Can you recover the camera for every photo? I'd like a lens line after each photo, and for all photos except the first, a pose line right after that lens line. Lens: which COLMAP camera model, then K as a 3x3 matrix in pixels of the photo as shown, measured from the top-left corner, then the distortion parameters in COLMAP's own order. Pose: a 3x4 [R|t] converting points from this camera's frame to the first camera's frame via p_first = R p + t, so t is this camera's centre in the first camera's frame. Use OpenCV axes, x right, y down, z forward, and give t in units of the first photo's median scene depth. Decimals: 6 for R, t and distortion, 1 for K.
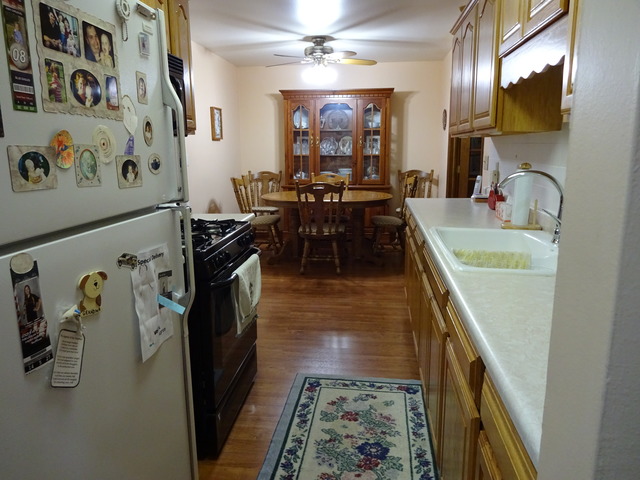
lens RADIAL K [[475.4, 0, 320.0], [0, 475.4, 240.0], [0, 0, 1]] dist [-0.001015, -0.003706]
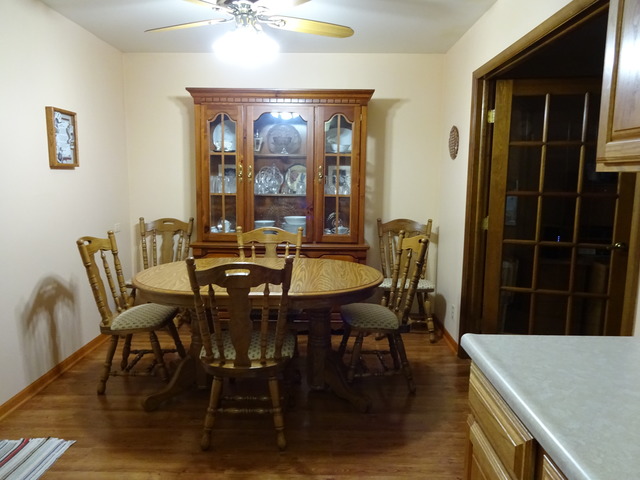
lens RADIAL K [[475.4, 0, 320.0], [0, 475.4, 240.0], [0, 0, 1]] dist [-0.001015, -0.003706]
pose [[0.994493, 0.003111, 0.104755, 0.020460], [0.003250, 0.998163, -0.060499, -0.082730], [-0.104751, 0.060506, 0.992656, 0.383298]]
